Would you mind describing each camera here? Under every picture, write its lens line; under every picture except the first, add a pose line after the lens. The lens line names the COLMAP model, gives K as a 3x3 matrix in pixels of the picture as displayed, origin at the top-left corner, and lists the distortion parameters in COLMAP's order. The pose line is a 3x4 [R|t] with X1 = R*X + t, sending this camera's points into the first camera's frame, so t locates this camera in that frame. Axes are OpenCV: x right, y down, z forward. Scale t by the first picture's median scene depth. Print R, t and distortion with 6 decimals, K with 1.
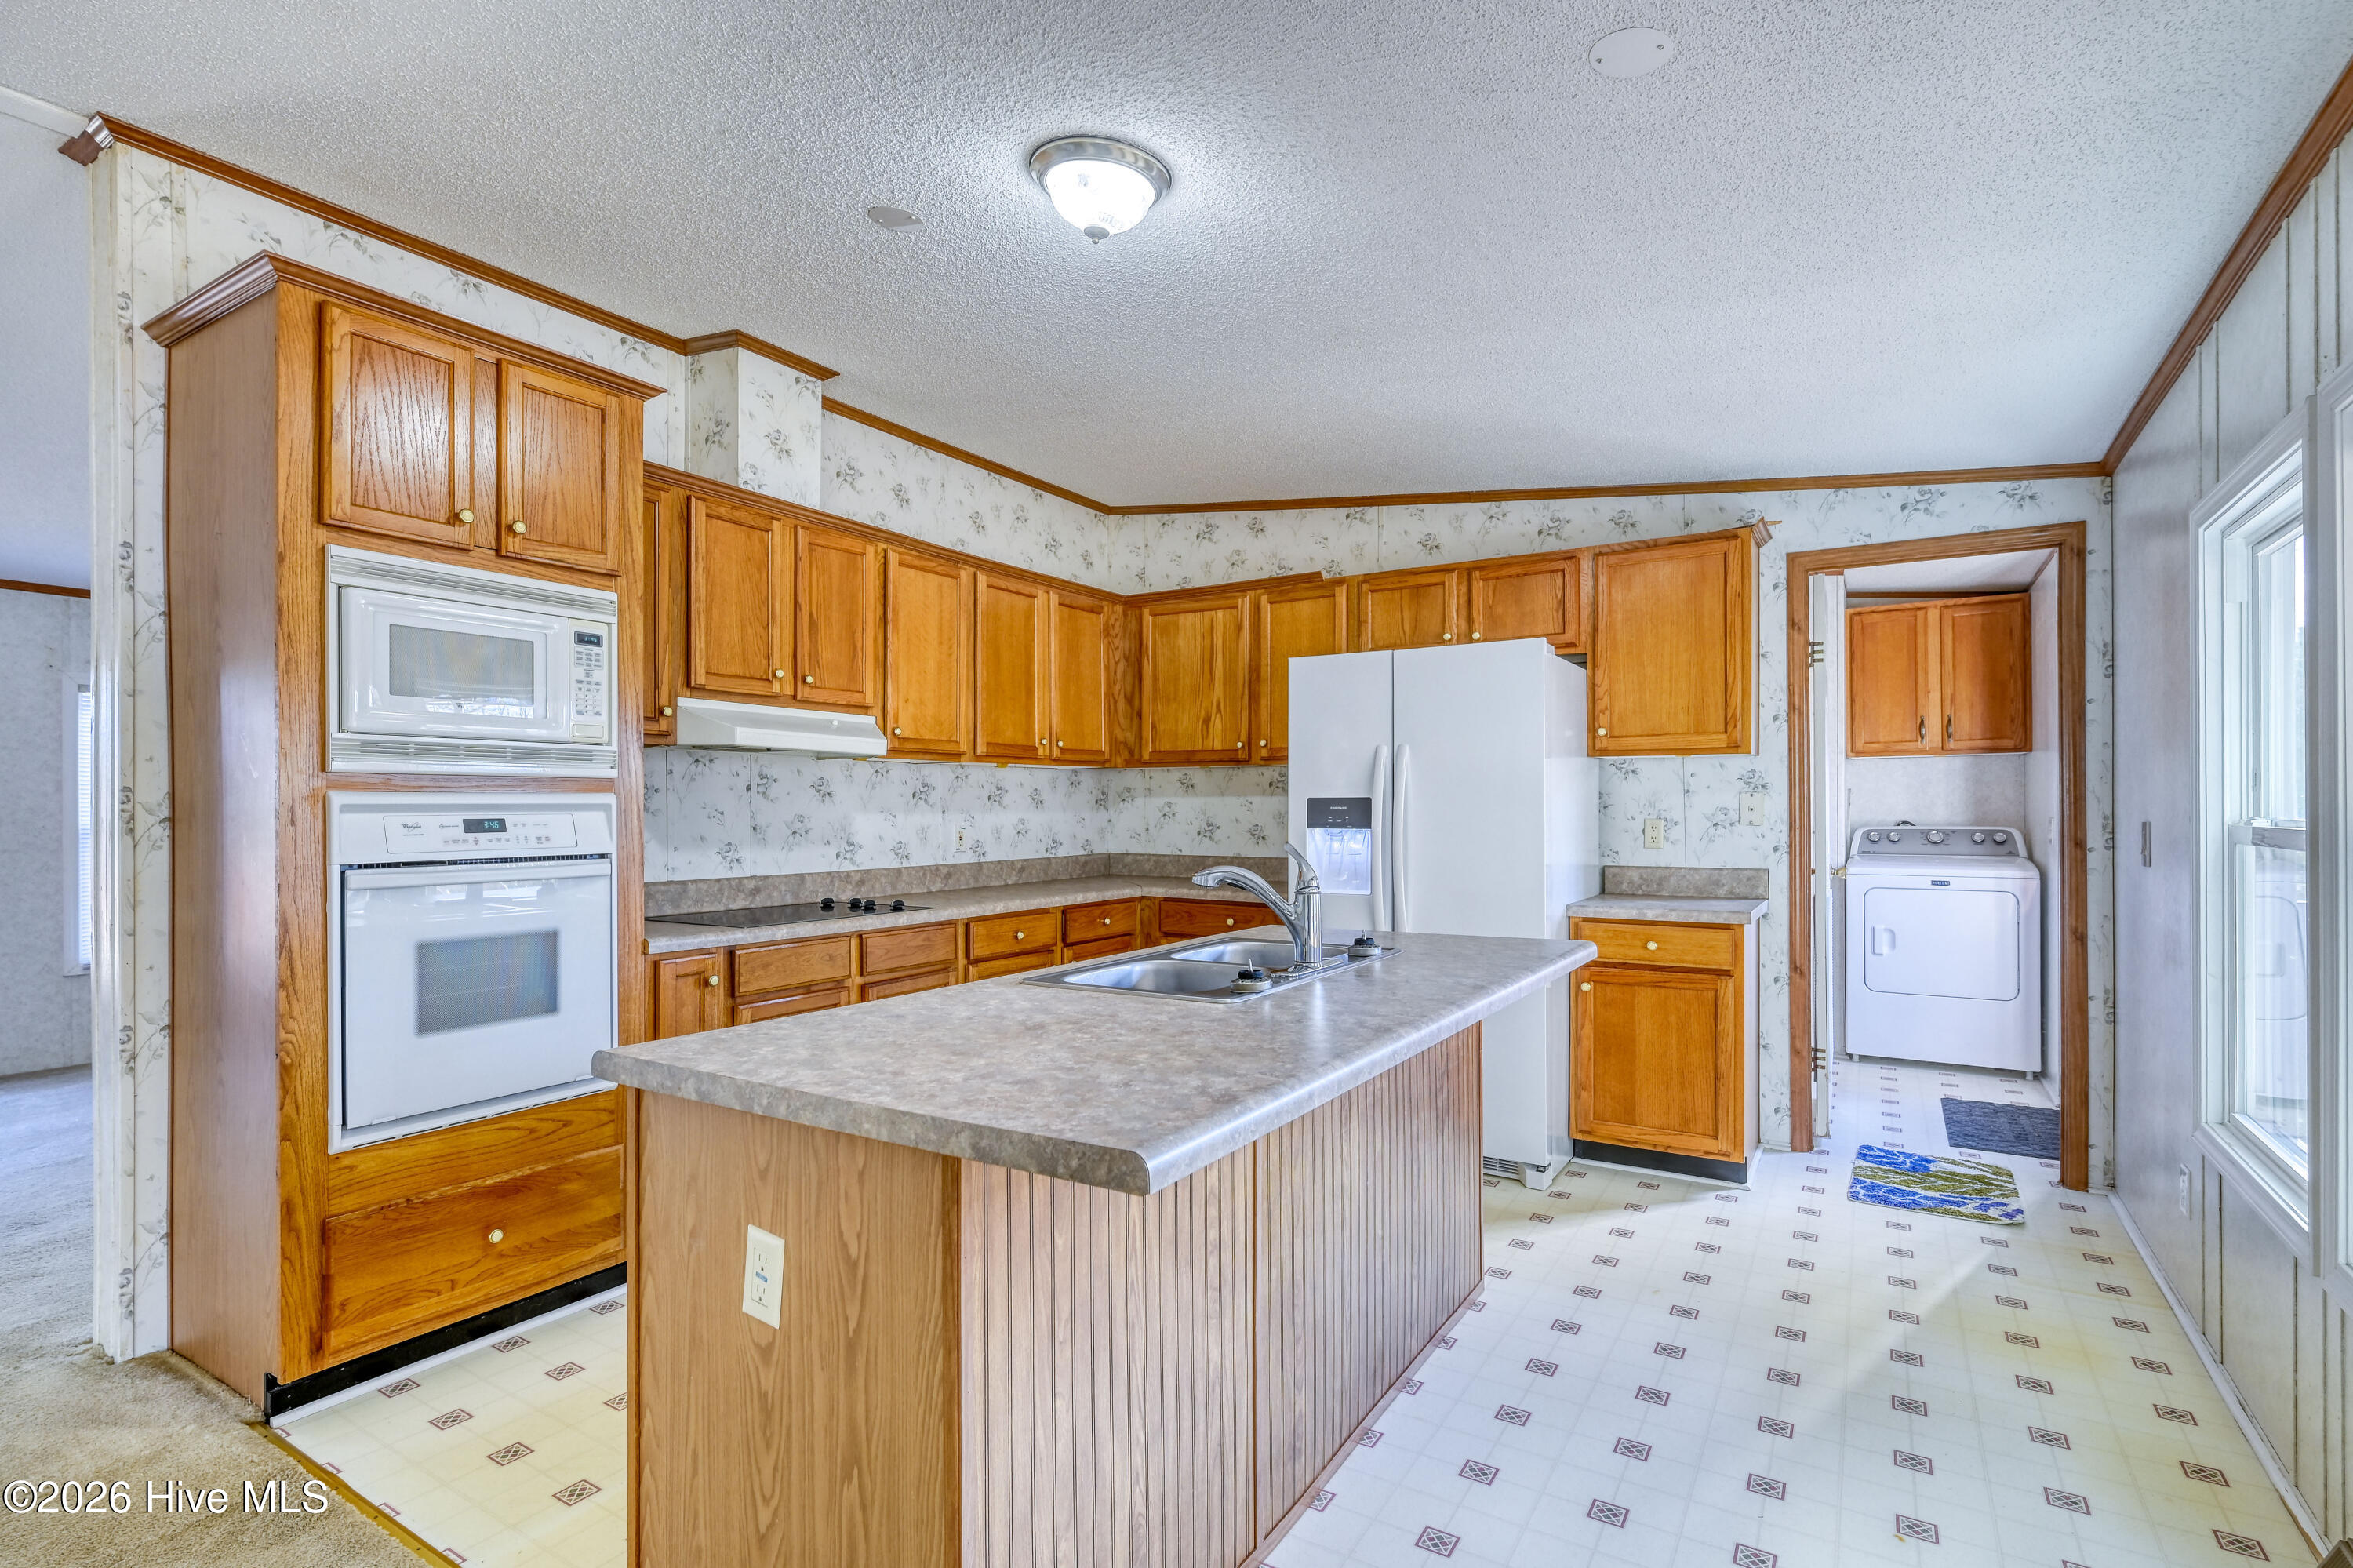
lens RADIAL K [[1122.9, 0, 1181.0], [0, 1122.9, 816.4], [0, 0, 1]] dist [-0.001305, 0.000435]
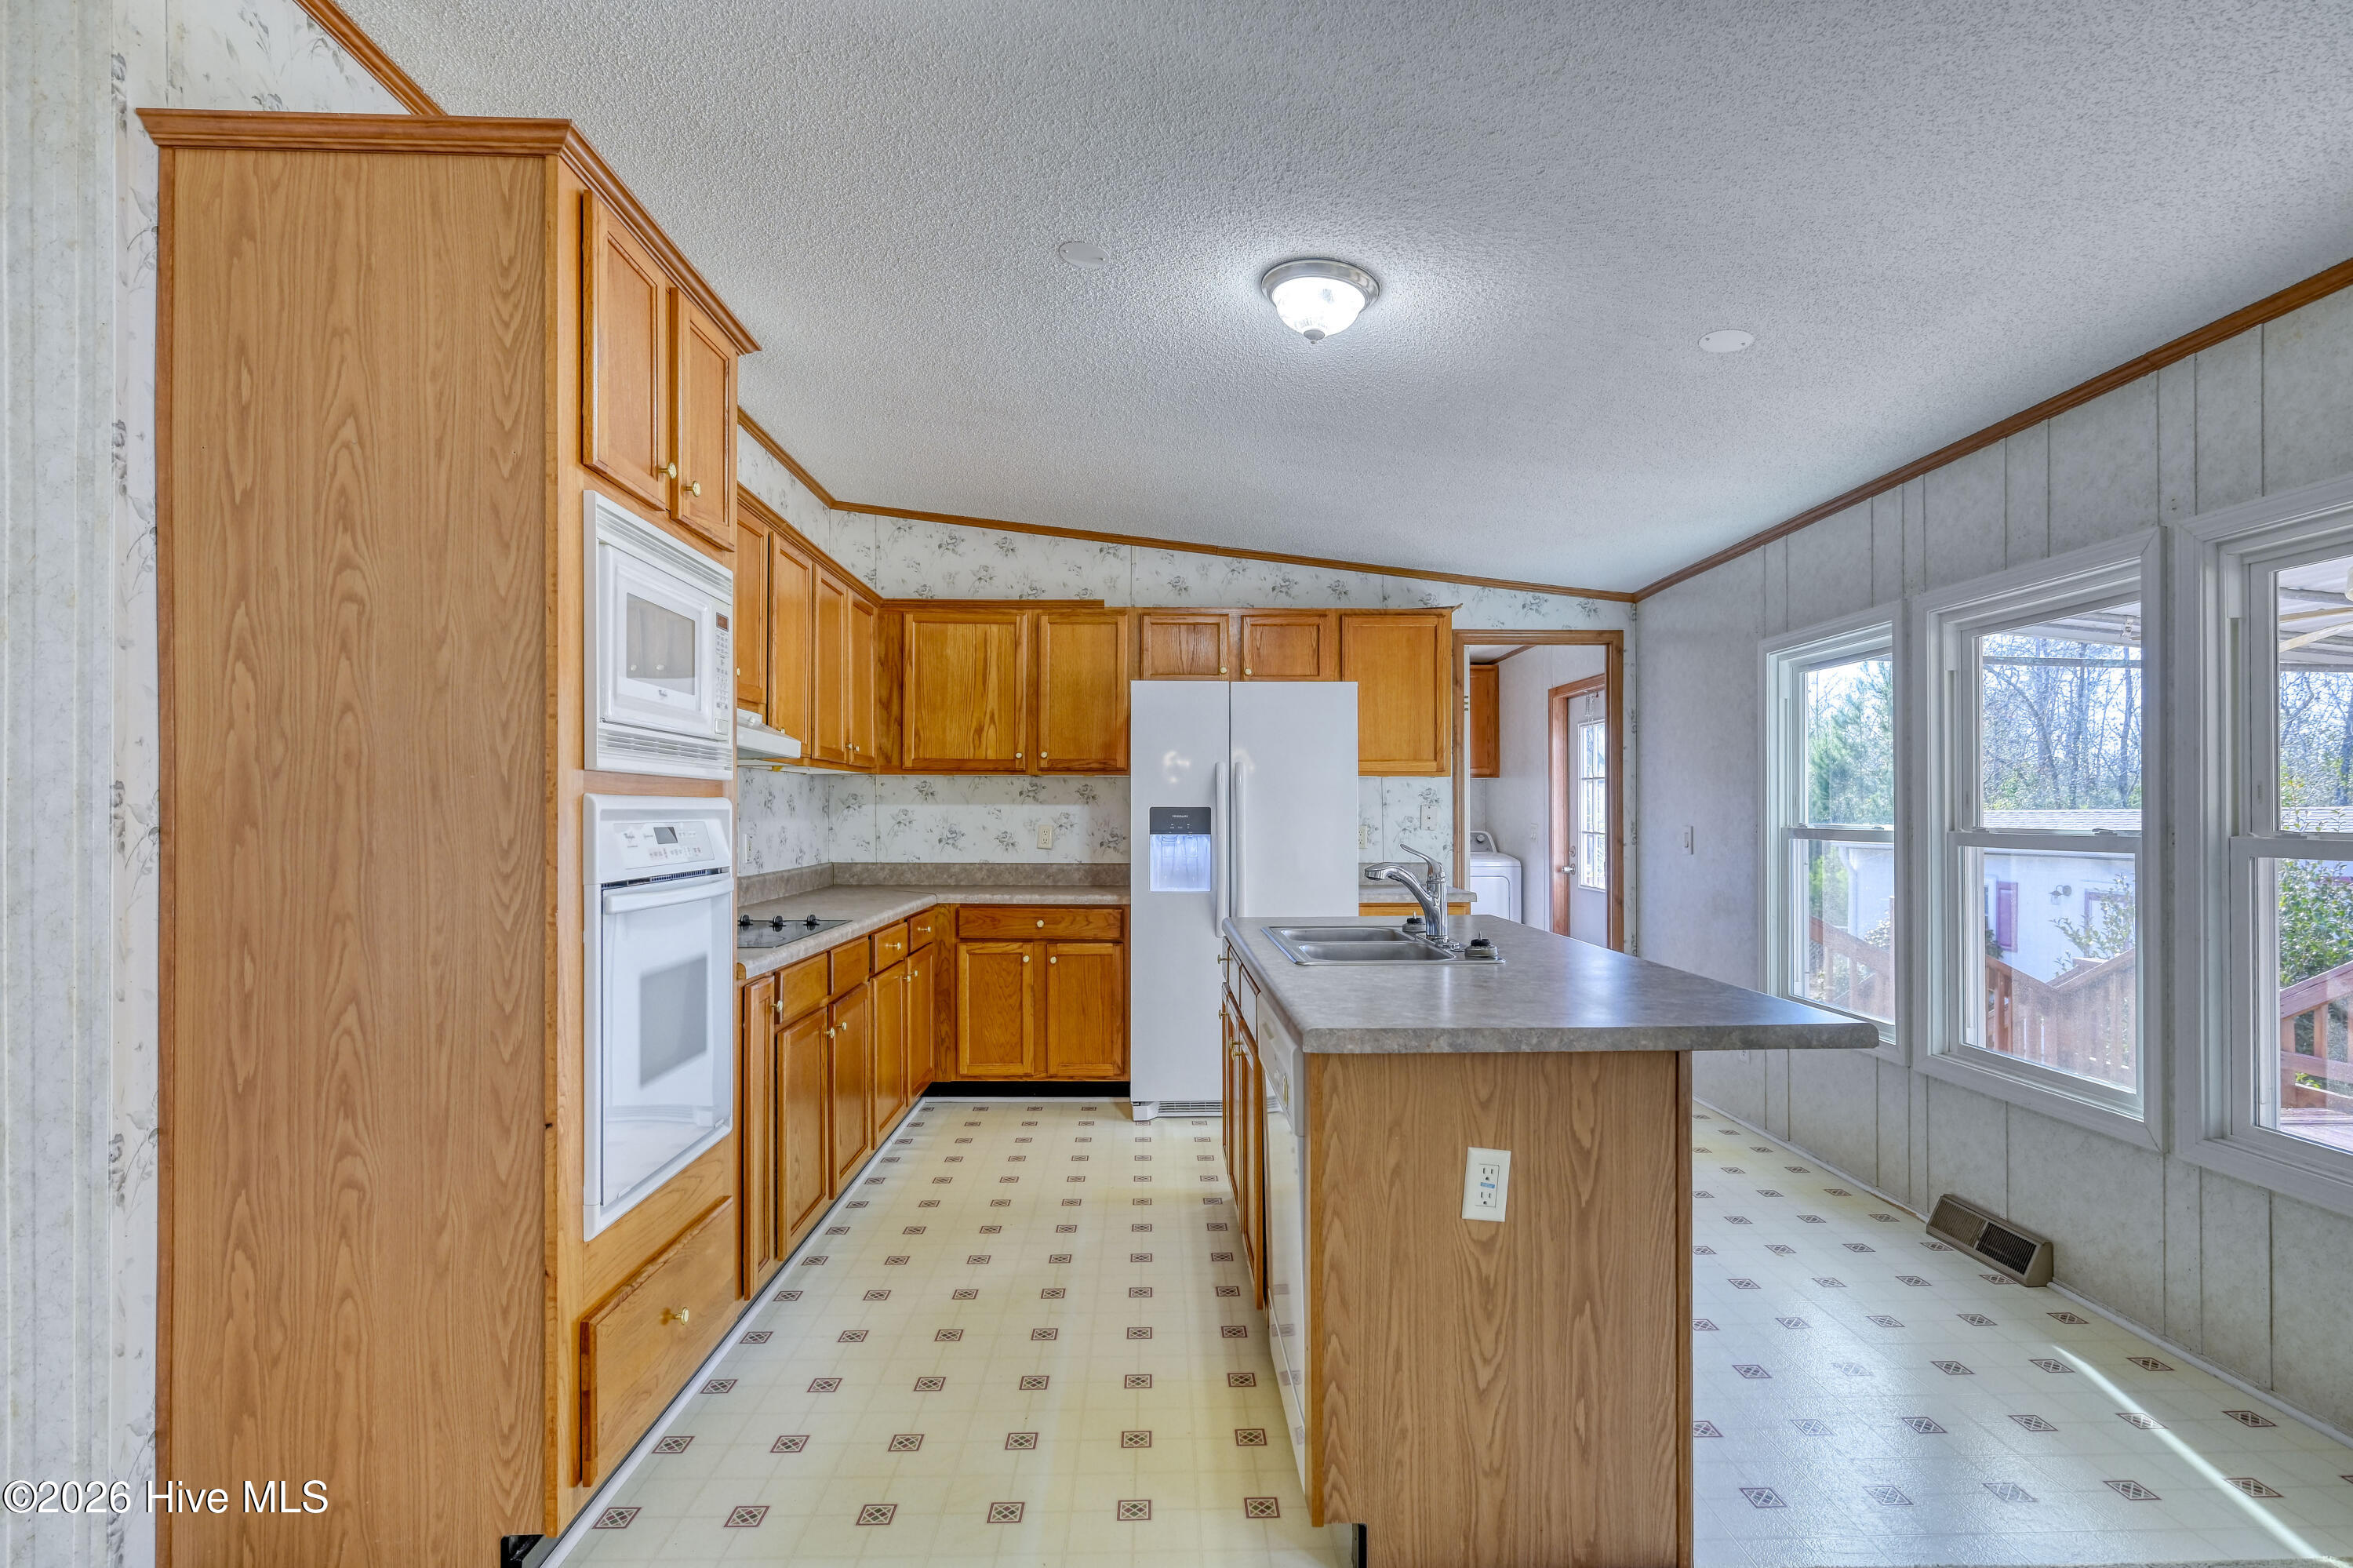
lens RADIAL K [[1137.0, 0, 1181.2], [0, 1137.0, 819.4], [0, 0, 1]] dist [-0.000311, -0.000843]
pose [[0.828996, 0.001083, 0.559254, -0.558833], [0.001344, 0.999991, -0.003928, 0.000155], [-0.559253, 0.004008, 0.828987, 0.050308]]
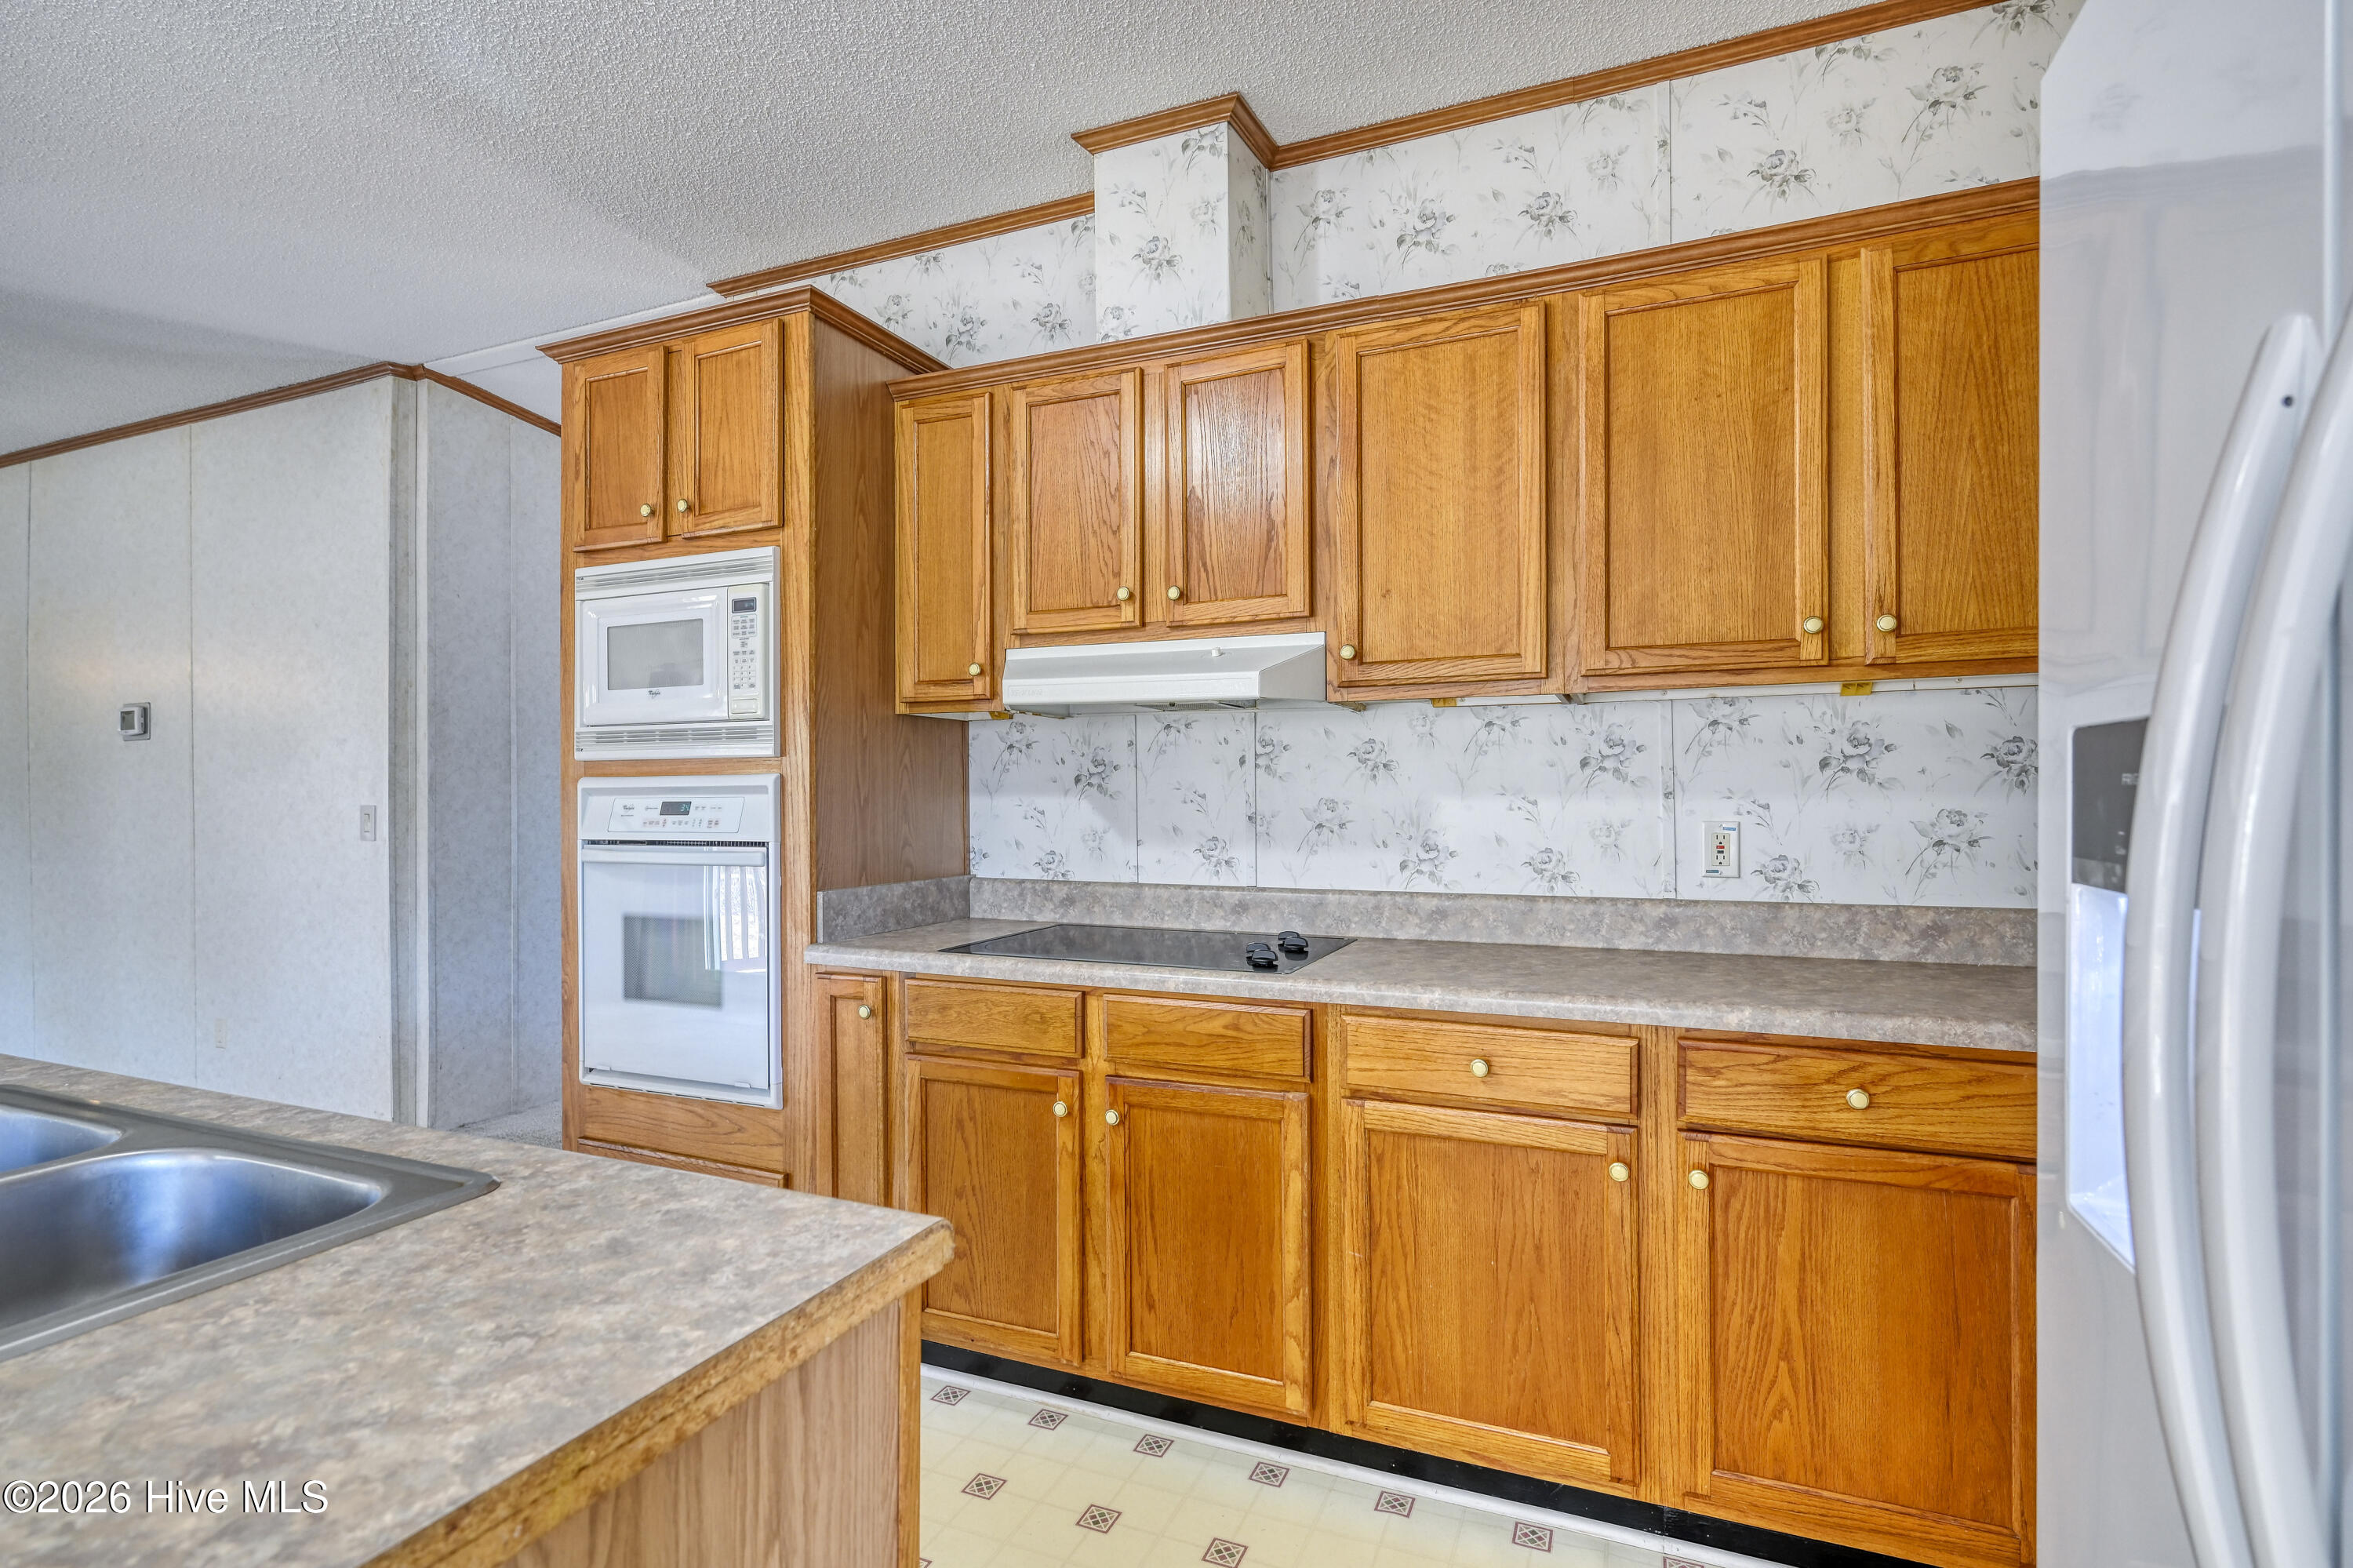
lens RADIAL K [[1139.2, 0, 1177.4], [0, 1139.2, 793.1], [0, 0, 1]] dist [-0.002771, -0.000076]
pose [[0.157401, 0.003884, -0.987527, 0.336426], [-0.003440, 0.999988, 0.003385, -0.007549], [0.987529, 0.002864, 0.157413, 0.921099]]
